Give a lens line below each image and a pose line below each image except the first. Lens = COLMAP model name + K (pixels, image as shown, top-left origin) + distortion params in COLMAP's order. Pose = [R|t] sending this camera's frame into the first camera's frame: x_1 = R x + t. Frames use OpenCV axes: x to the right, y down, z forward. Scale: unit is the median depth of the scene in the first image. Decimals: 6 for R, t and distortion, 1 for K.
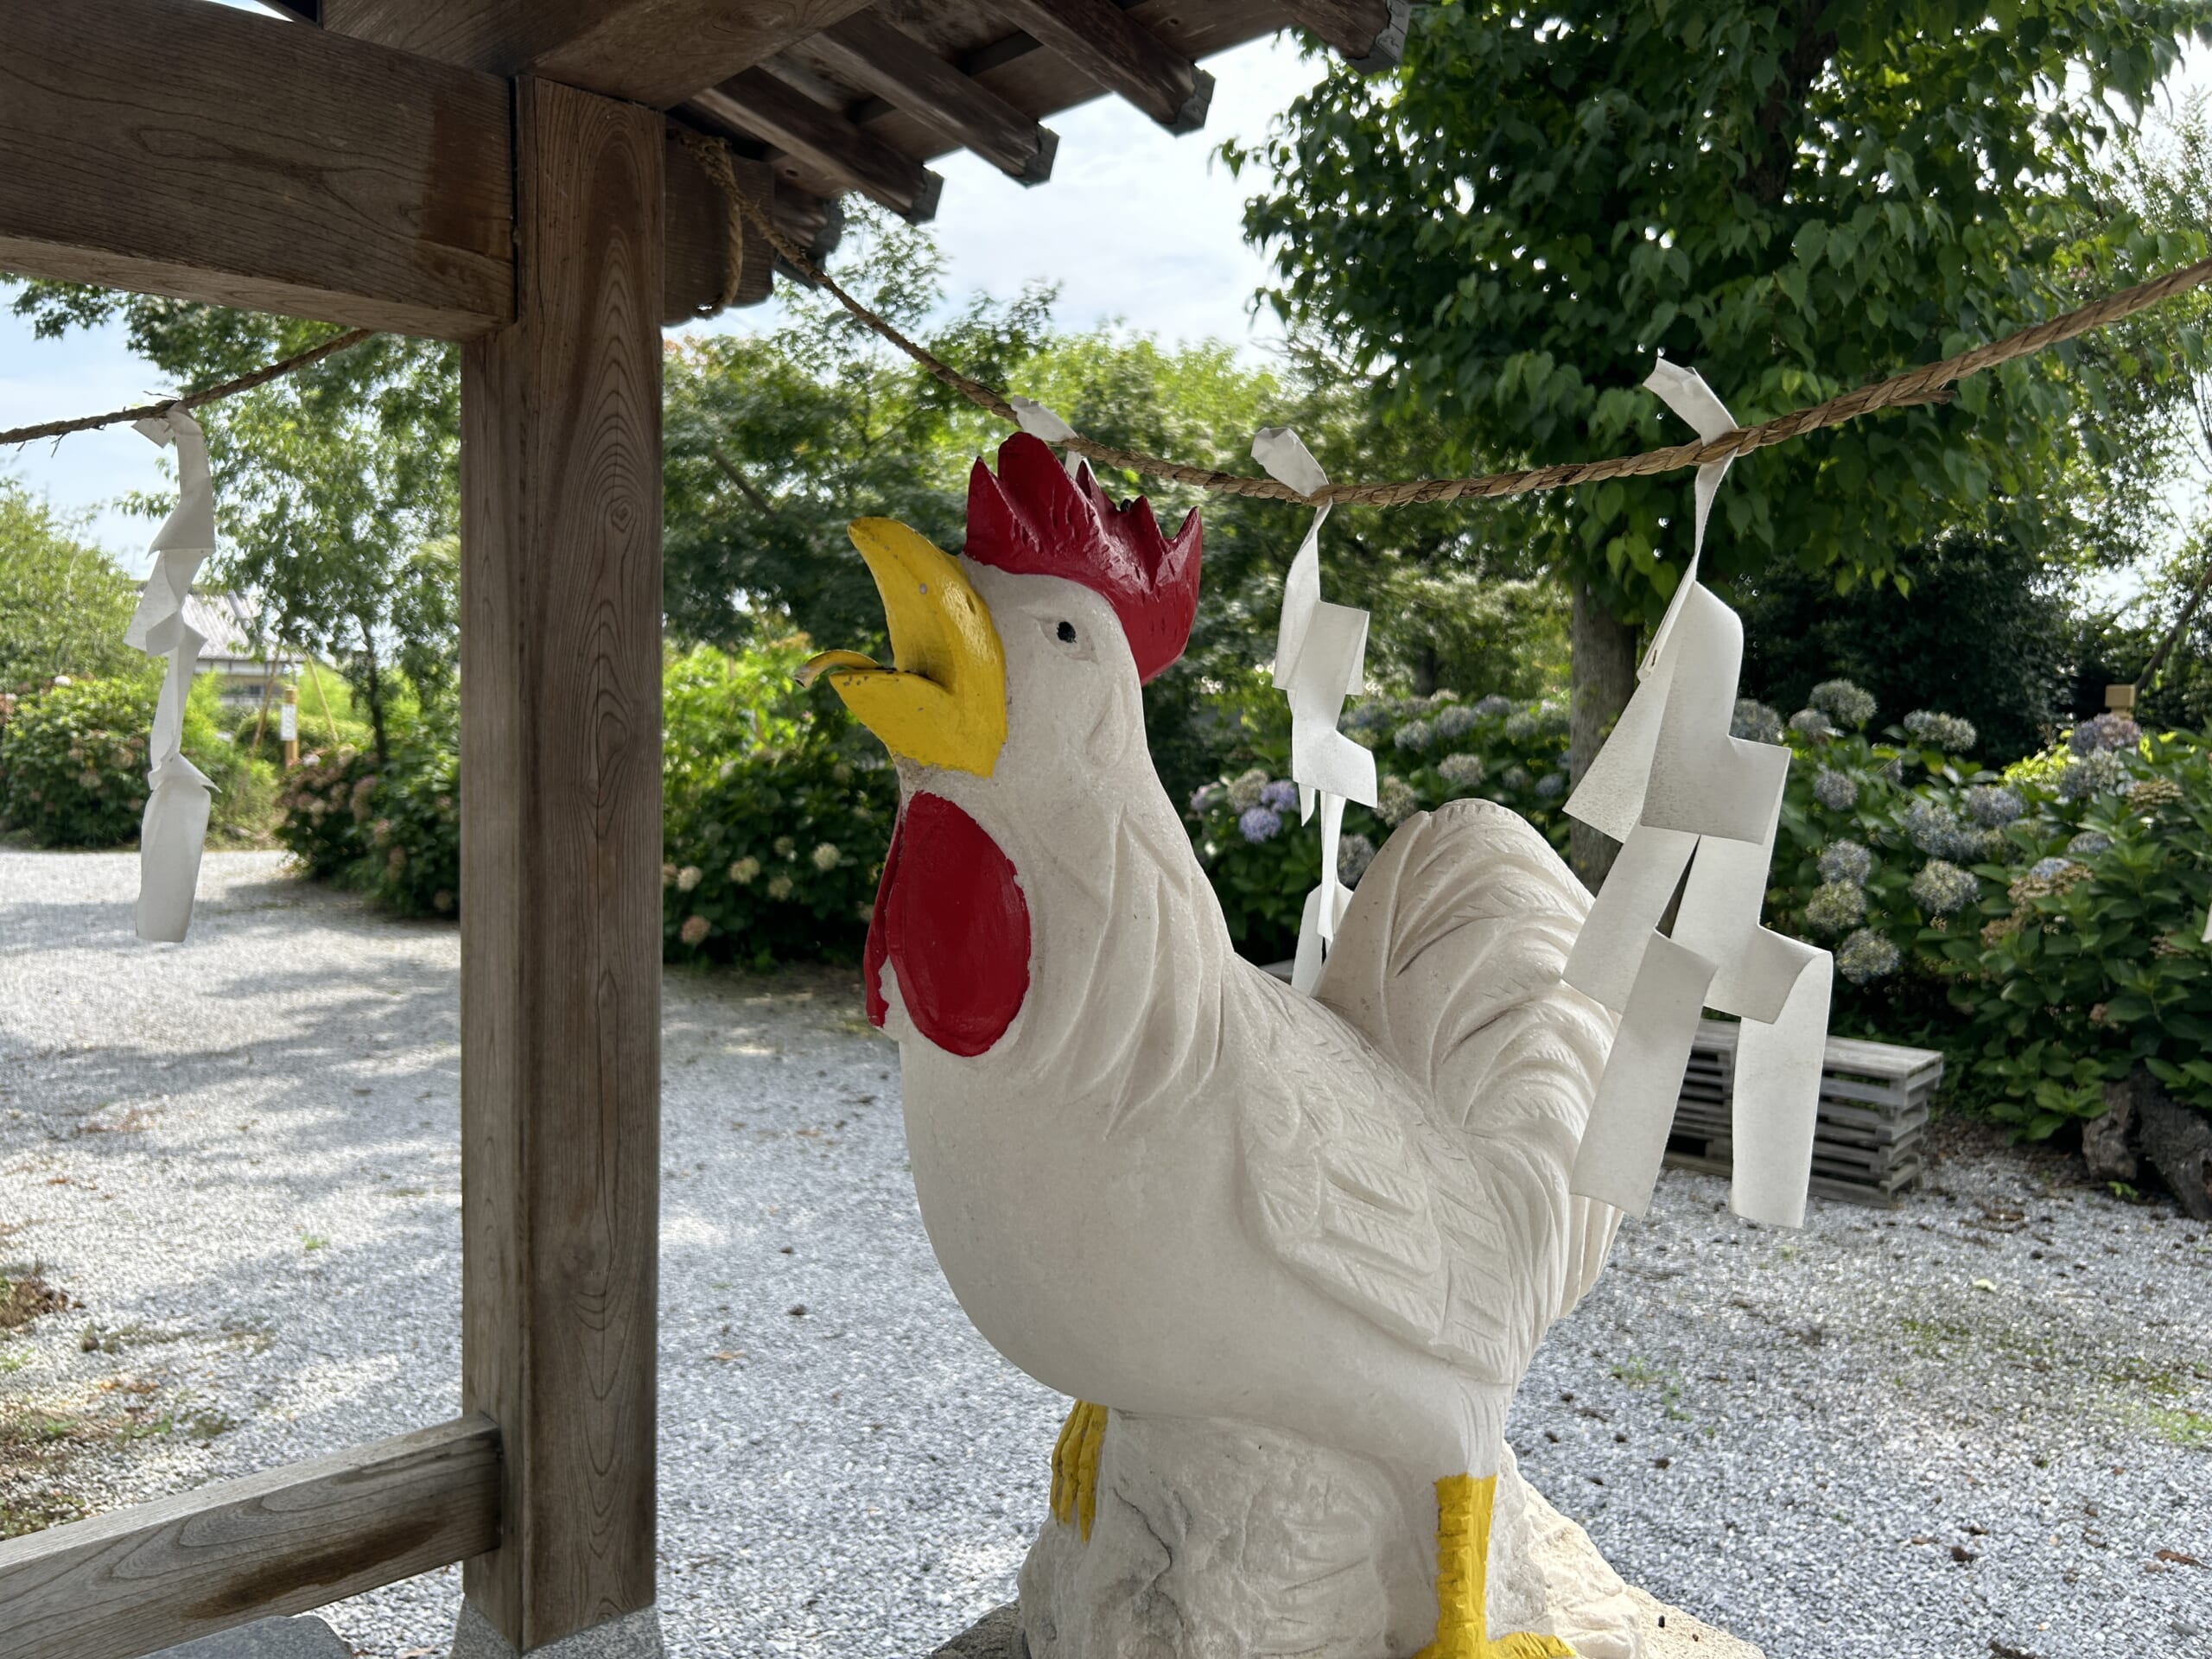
lens RADIAL K [[1681.8, 0, 1106.0], [0, 1681.8, 829.5], [0, 0, 1]] dist [0.011022, -0.002680]
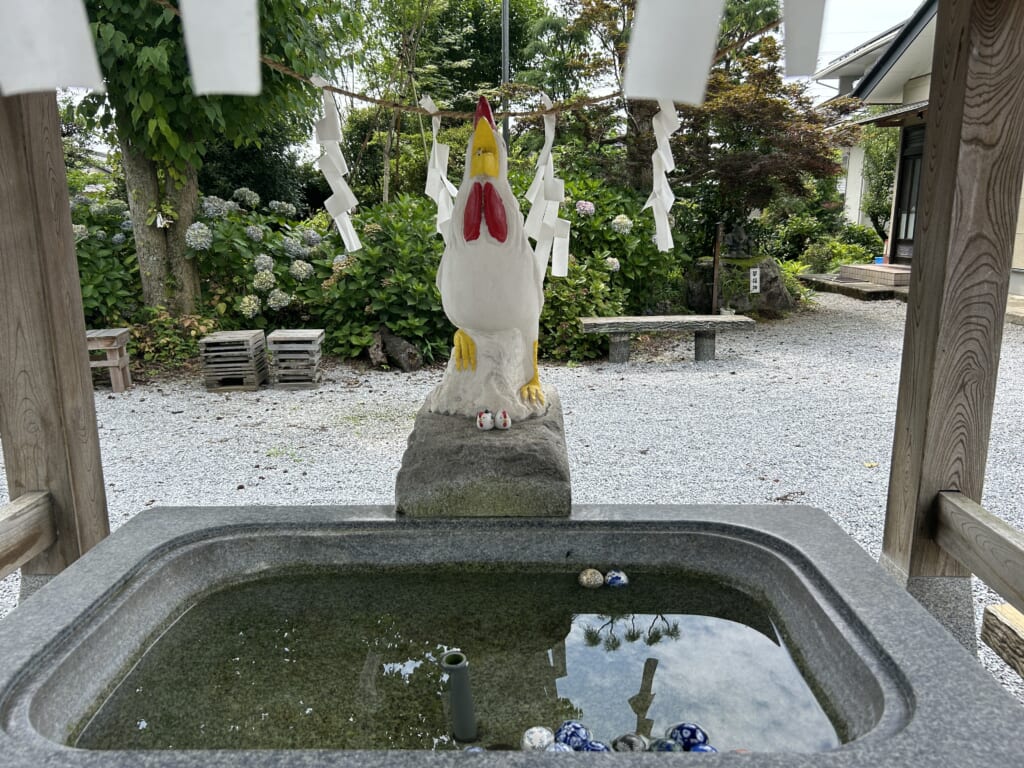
lens RADIAL K [[778.6, 0, 512.0], [0, 778.6, 384.0], [0, 0, 1]] dist [0.011022, -0.002680]
pose [[0.675020, -0.173583, 0.717089, -0.198968], [0.063566, 0.981998, 0.177872, 0.016670], [-0.735056, -0.074485, 0.673903, -0.057415]]
